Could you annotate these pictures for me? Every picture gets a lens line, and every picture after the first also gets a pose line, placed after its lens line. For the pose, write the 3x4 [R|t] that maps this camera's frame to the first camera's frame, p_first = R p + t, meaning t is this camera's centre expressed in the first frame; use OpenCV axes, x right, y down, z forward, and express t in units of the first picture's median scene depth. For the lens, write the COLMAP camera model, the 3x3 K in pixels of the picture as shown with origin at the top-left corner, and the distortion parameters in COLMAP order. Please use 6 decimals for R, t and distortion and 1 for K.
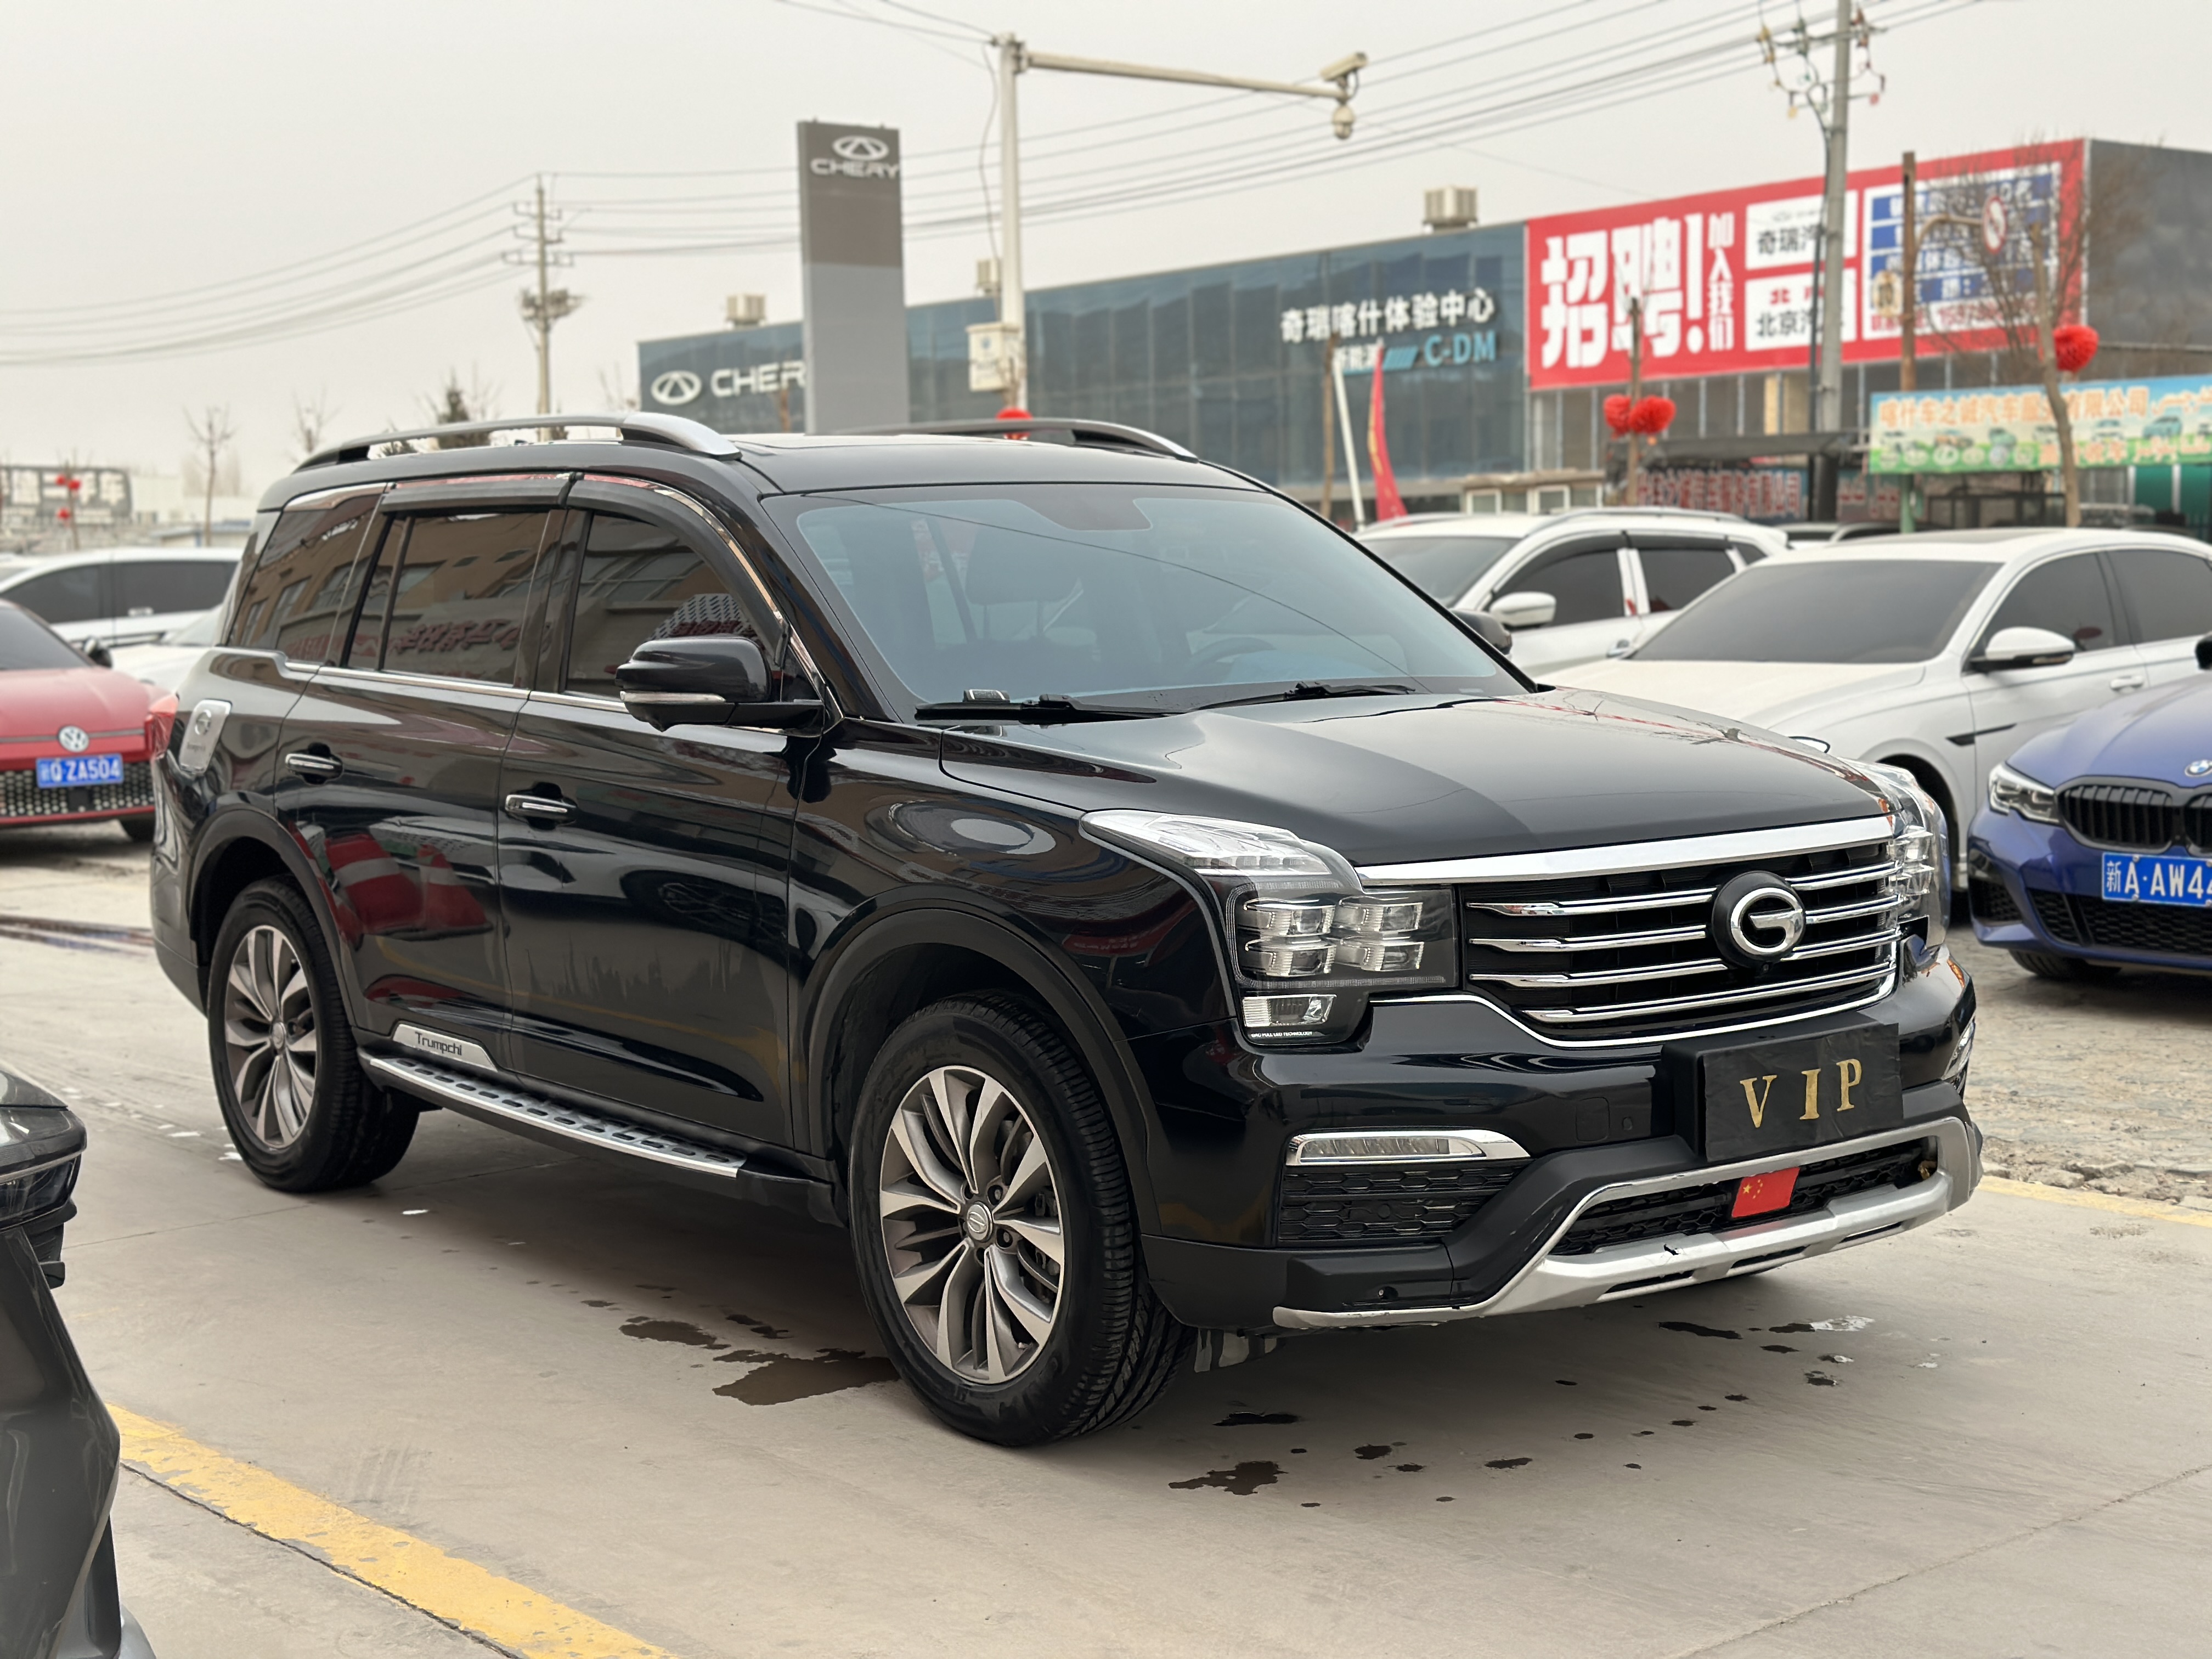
lens RADIAL K [[3098.1, 0, 1106.0], [0, 3098.1, 829.5], [0, 0, 1]] dist [0.130461, -0.047712]
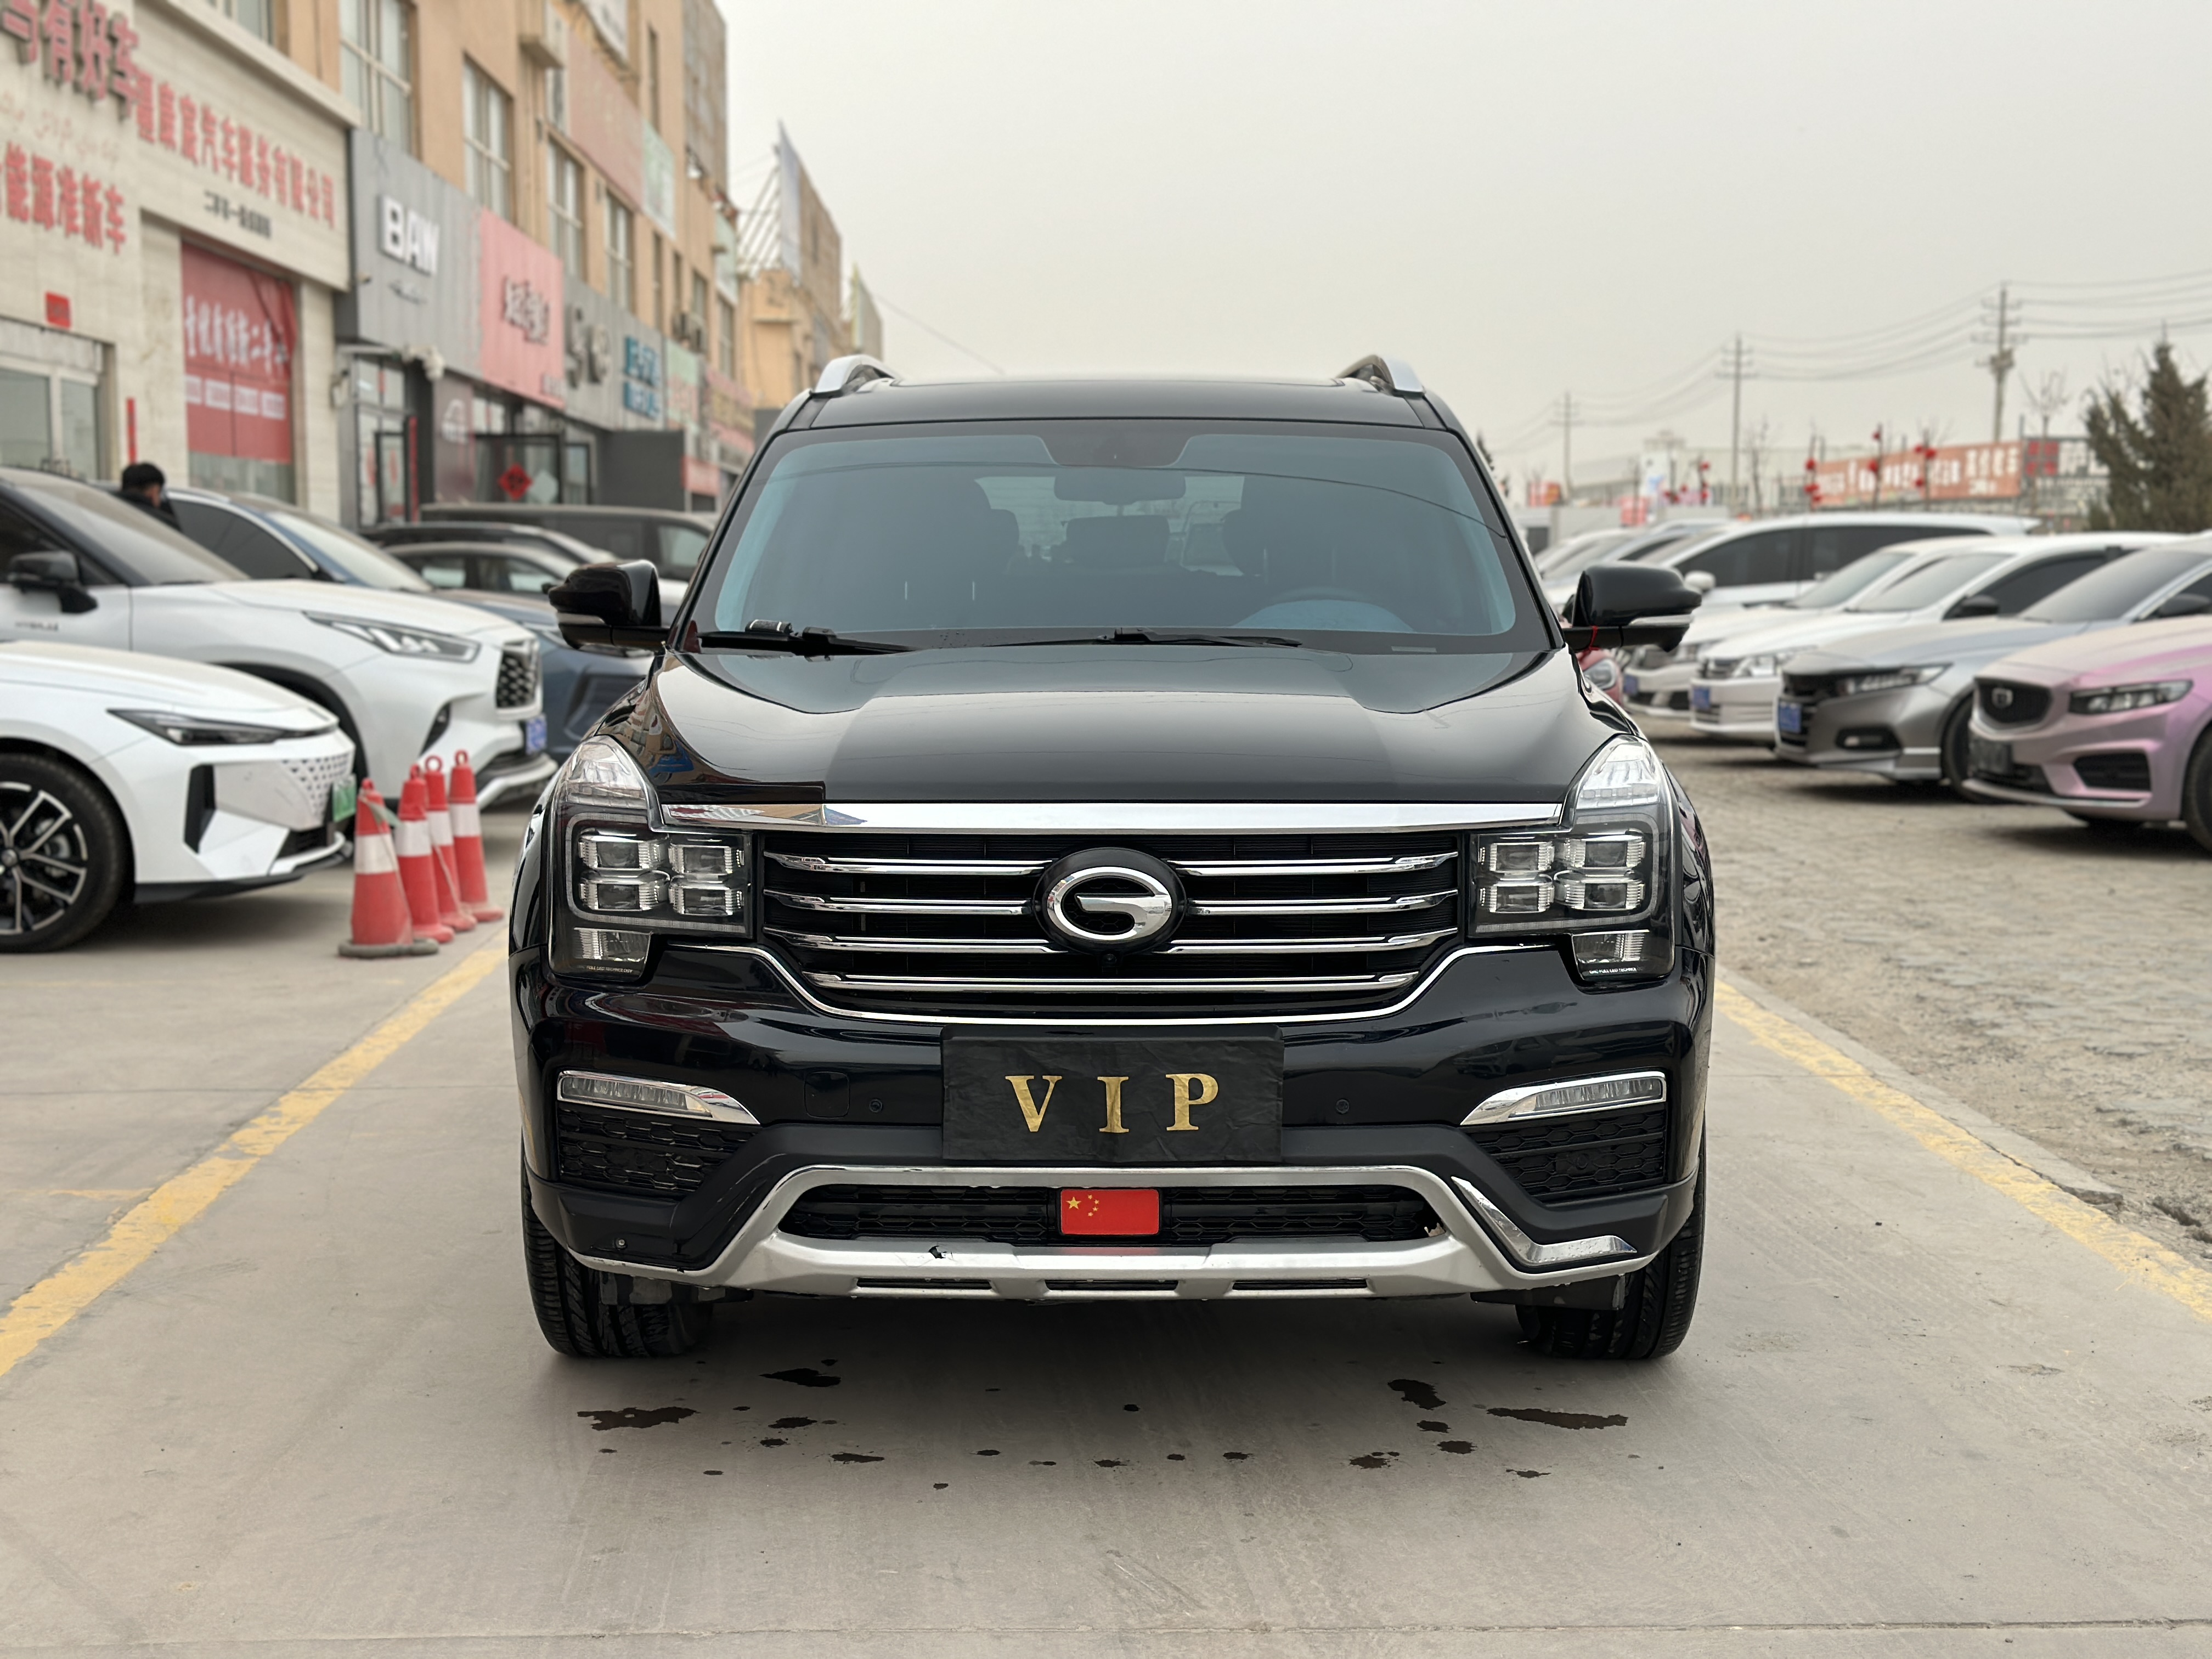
lens RADIAL K [[3081.2, 0, 1111.9], [0, 3081.2, 867.3], [0, 0, 1]] dist [0.138259, -0.059302]
pose [[0.775372, 0.082162, -0.626137, 0.760821], [-0.069208, 0.996584, 0.045069, -0.020289], [0.627701, 0.008388, 0.778409, 0.328112]]
